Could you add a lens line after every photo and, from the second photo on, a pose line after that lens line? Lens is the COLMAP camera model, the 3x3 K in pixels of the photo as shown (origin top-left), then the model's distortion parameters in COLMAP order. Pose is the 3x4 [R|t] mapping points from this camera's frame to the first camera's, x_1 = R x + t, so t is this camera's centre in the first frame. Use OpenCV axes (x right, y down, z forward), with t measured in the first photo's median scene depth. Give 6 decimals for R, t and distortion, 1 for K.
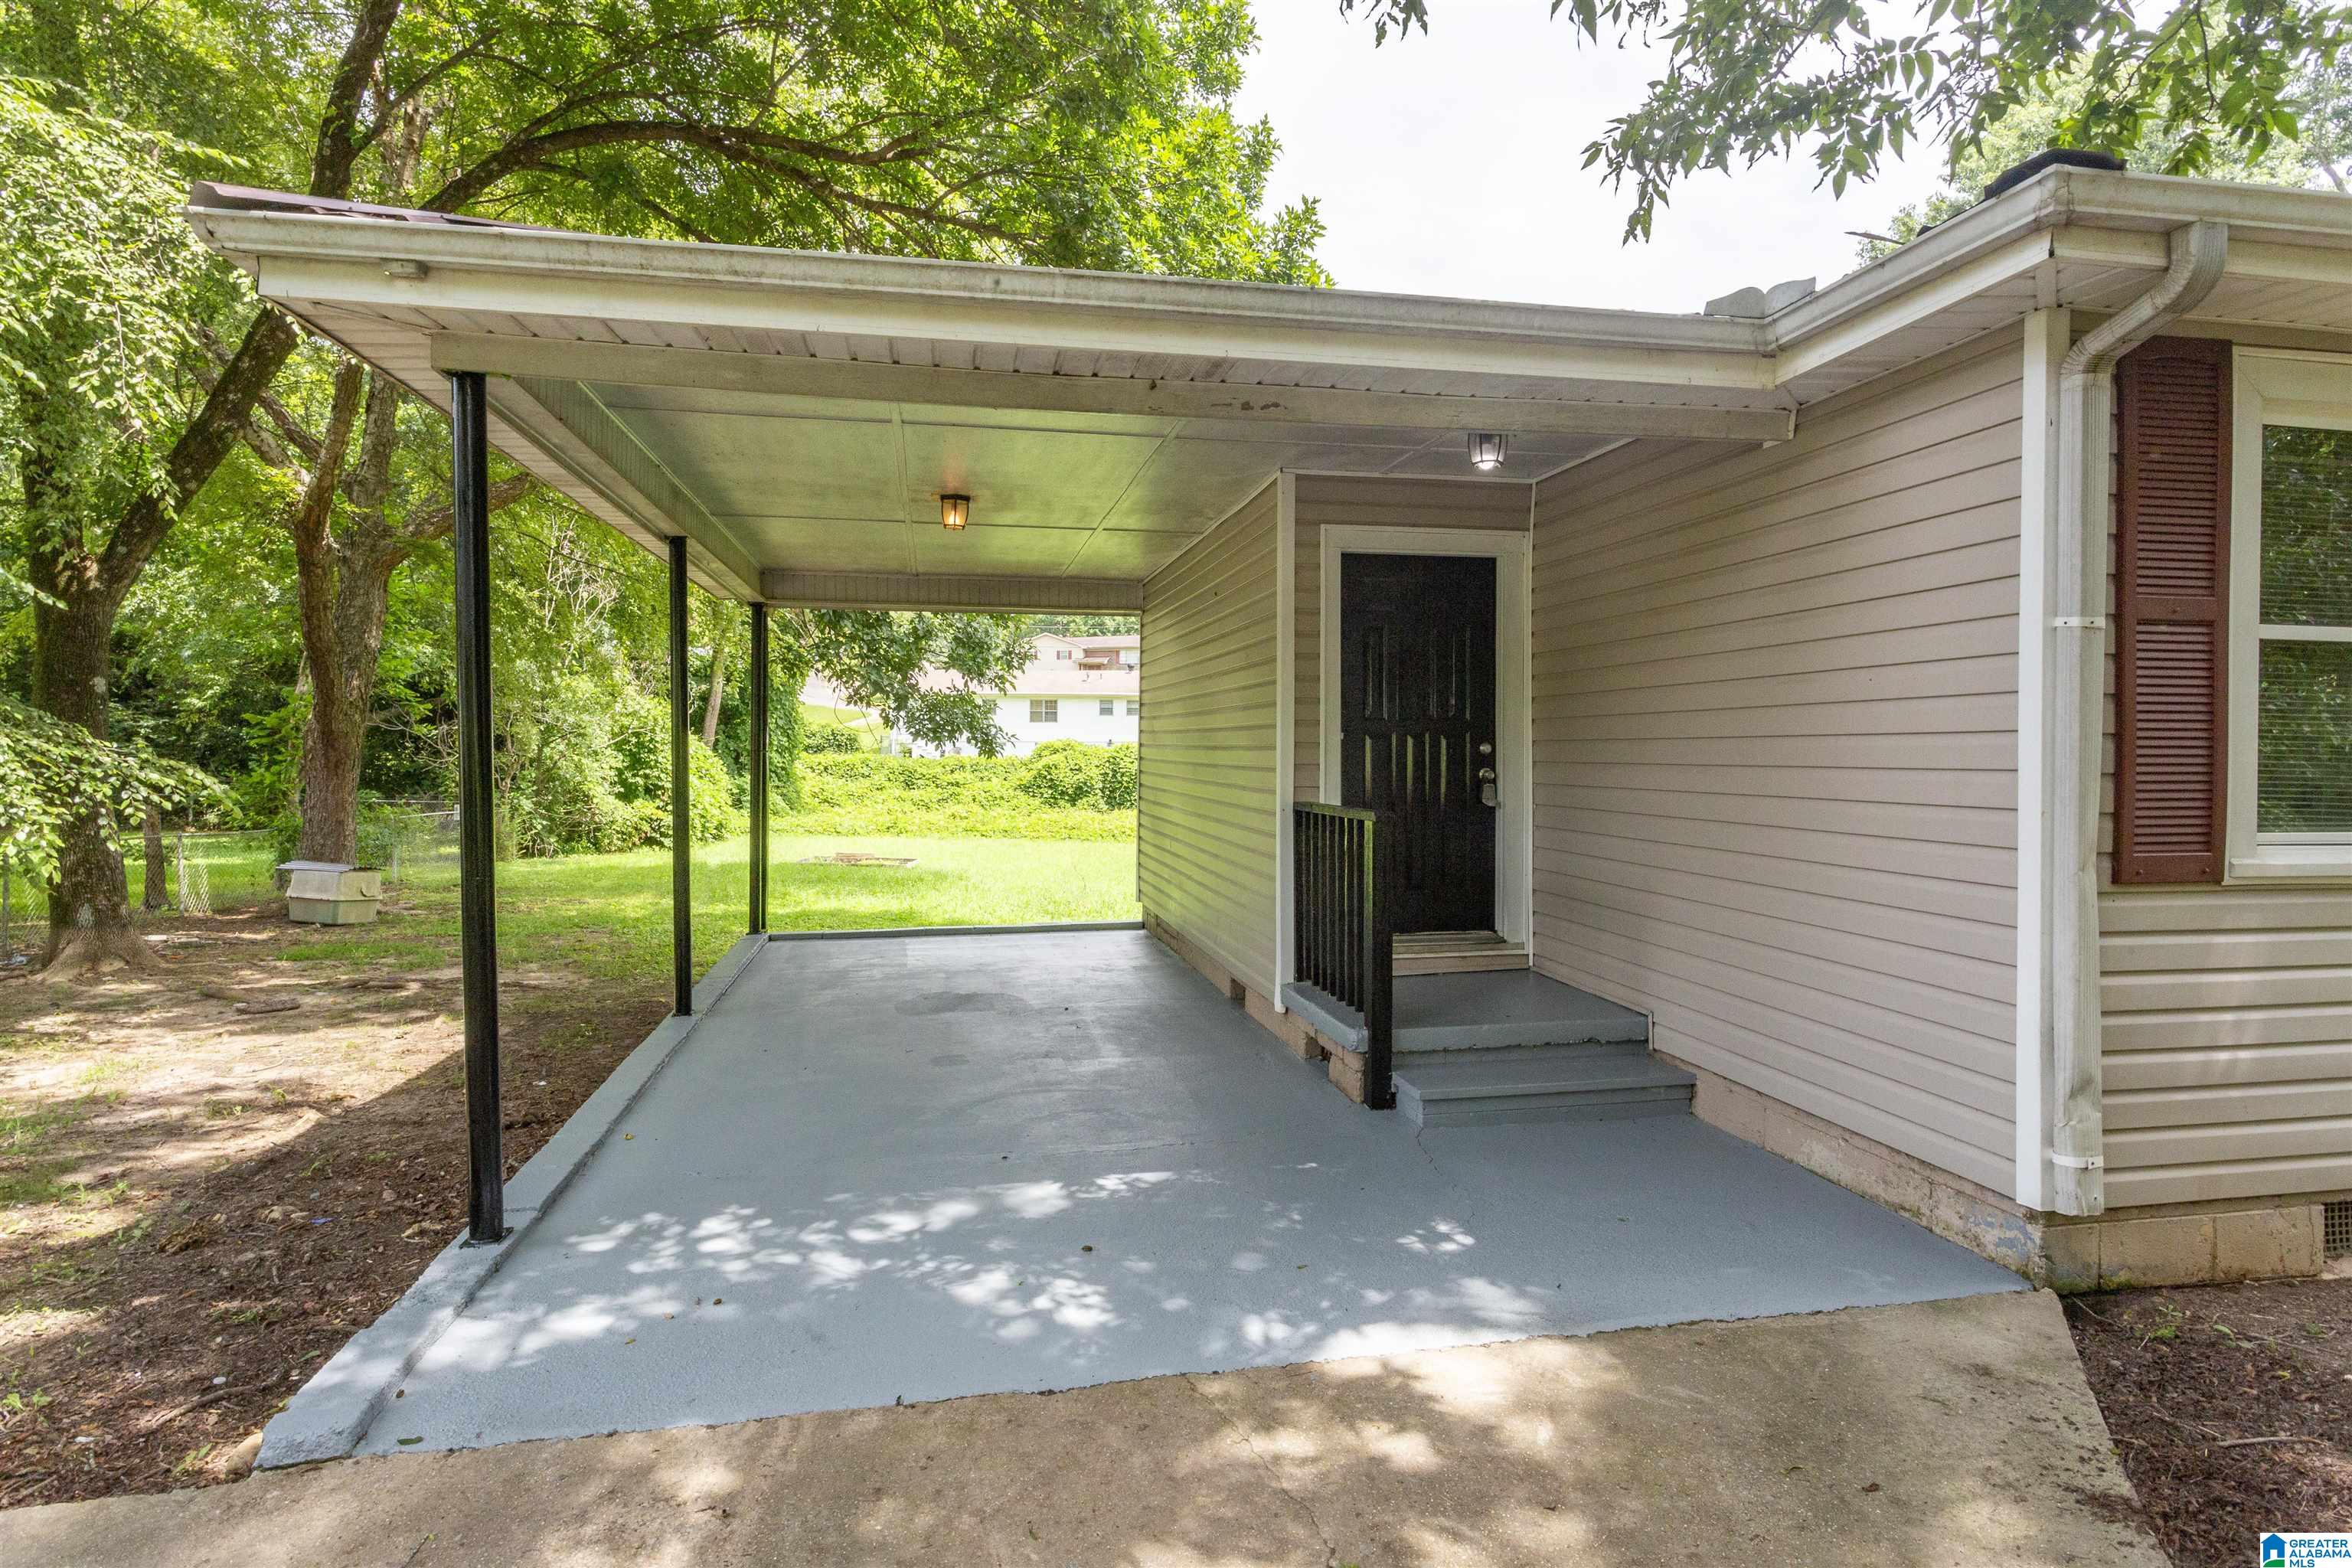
lens RADIAL K [[1237.7, 0, 1170.4], [0, 1237.7, 765.9], [0, 0, 1]] dist [-0.001635, 0.000080]
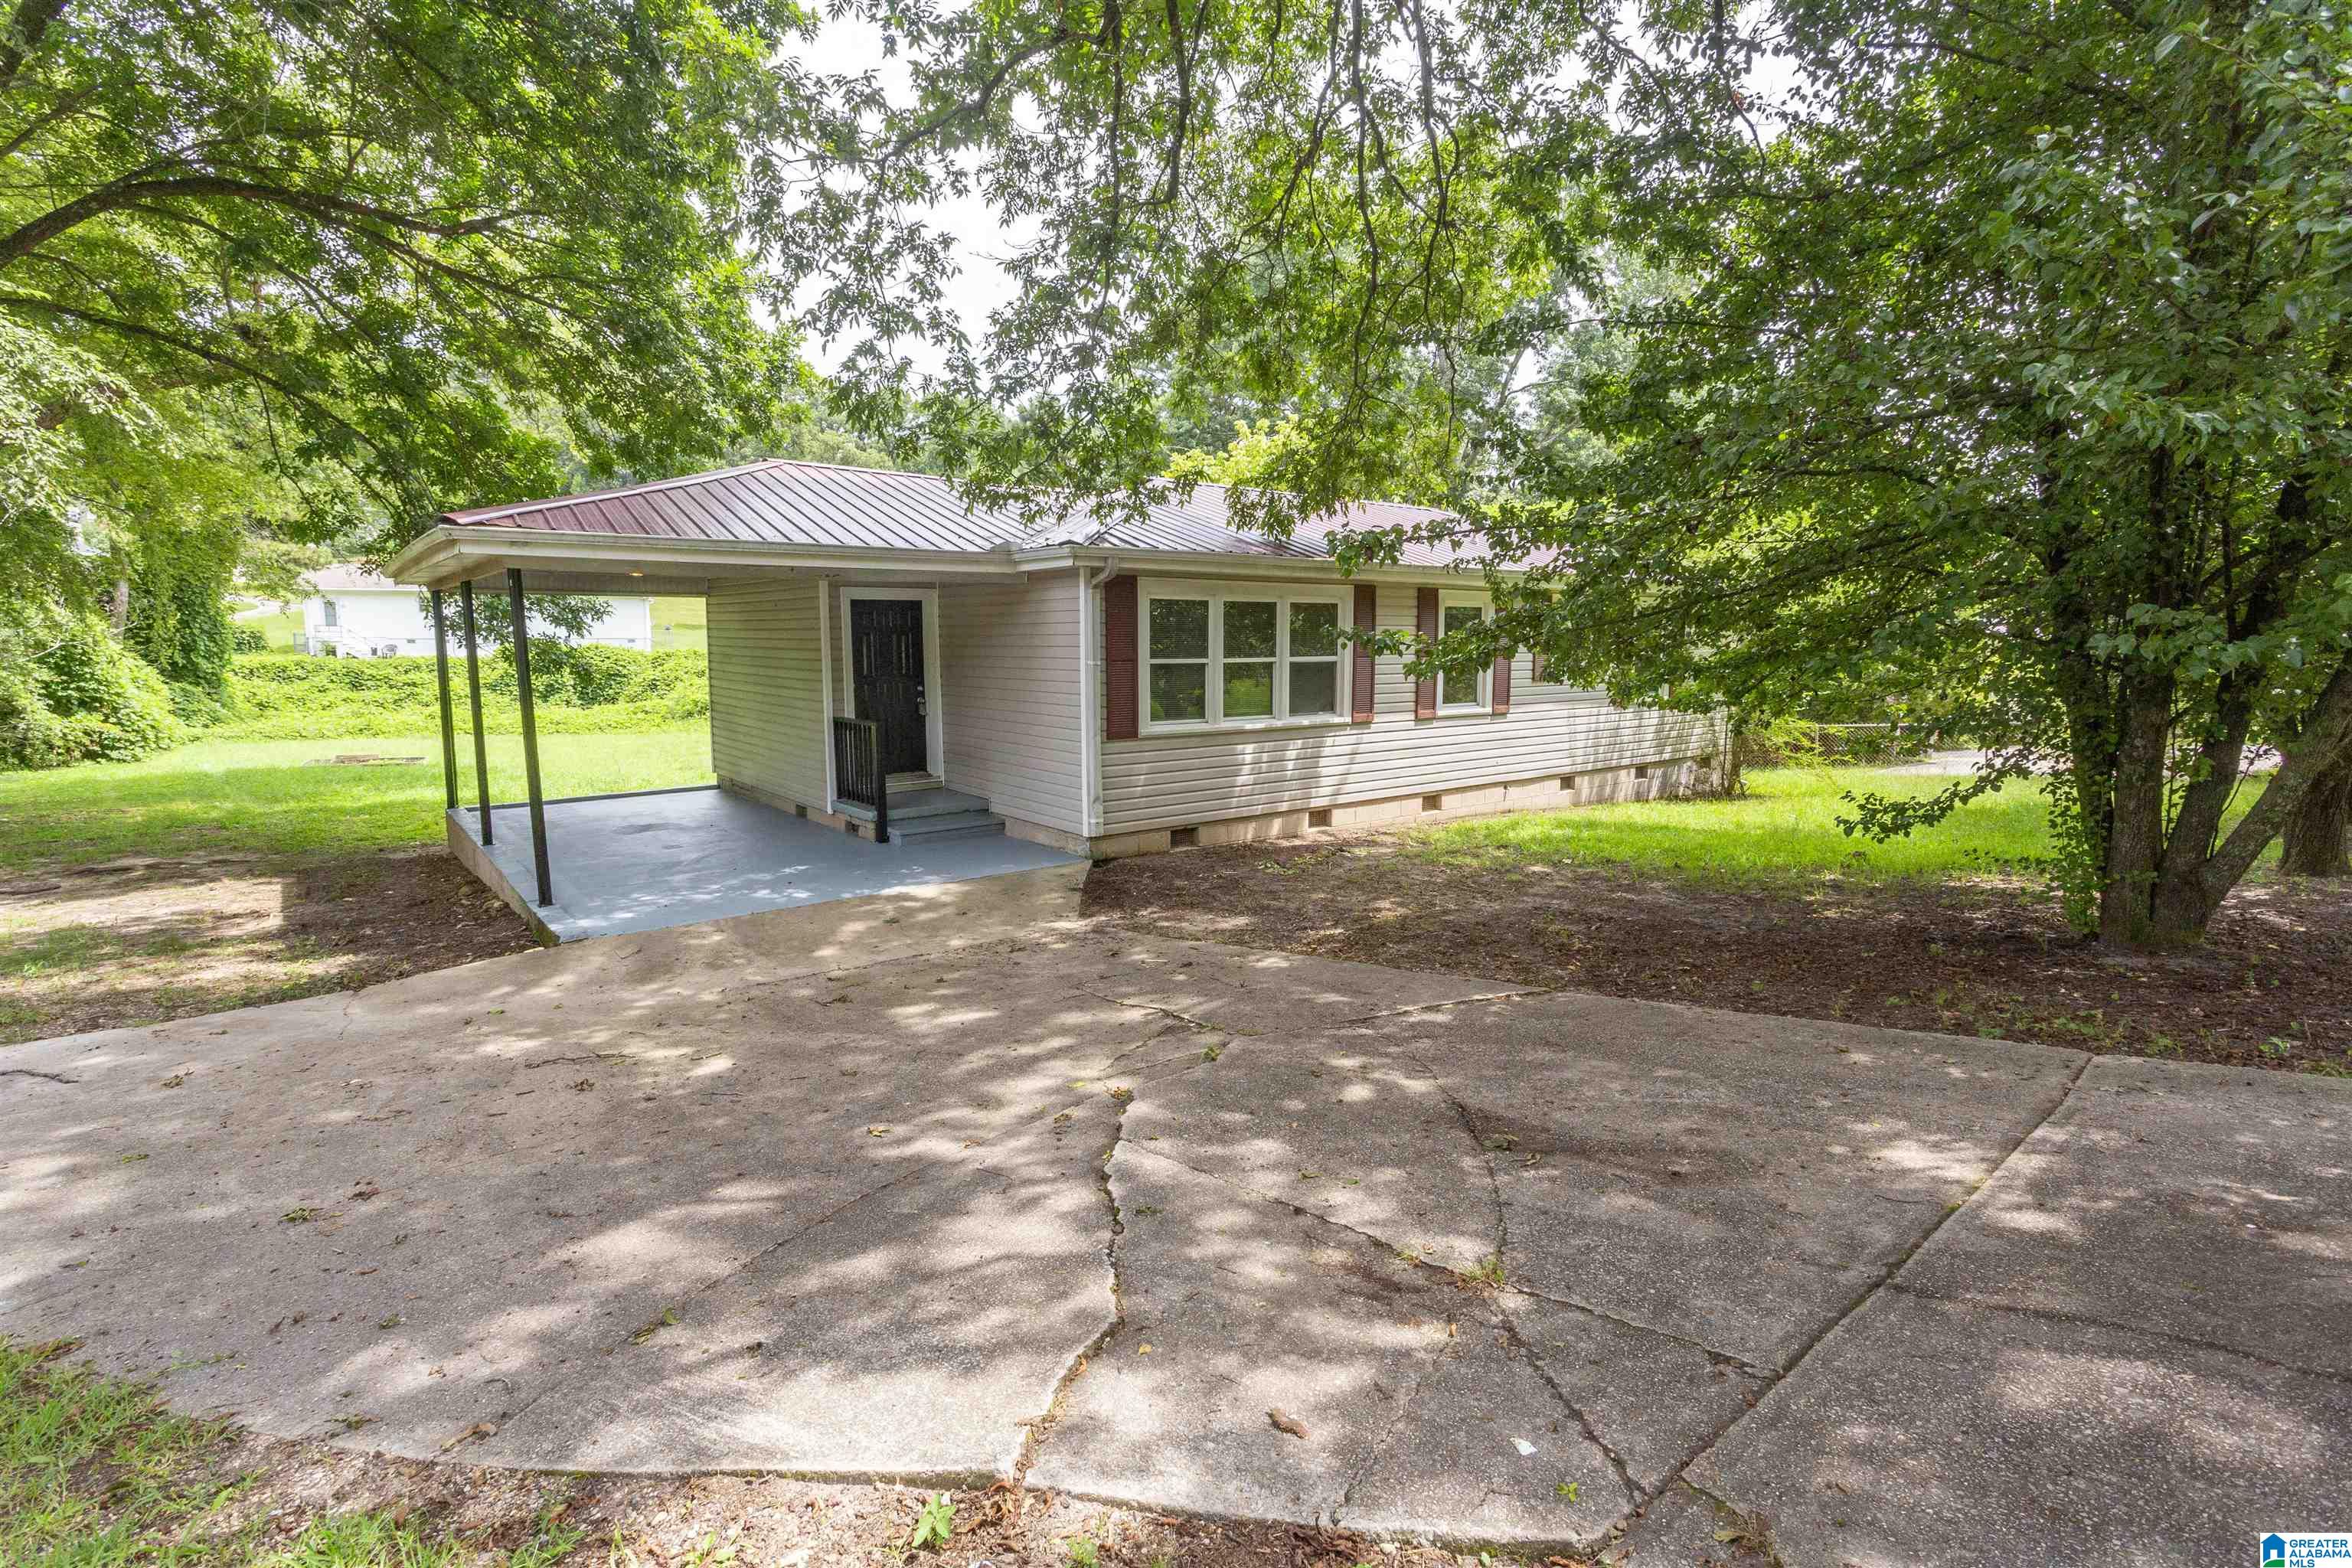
lens RADIAL K [[1119.2, 0, 1163.0], [0, 1119.2, 769.5], [0, 0, 1]] dist [0.000209, 0.002046]
pose [[0.894756, -0.058204, 0.442745, -0.136944], [0.010452, 0.993927, 0.109539, -0.046969], [-0.446432, -0.093383, 0.889931, -0.539332]]
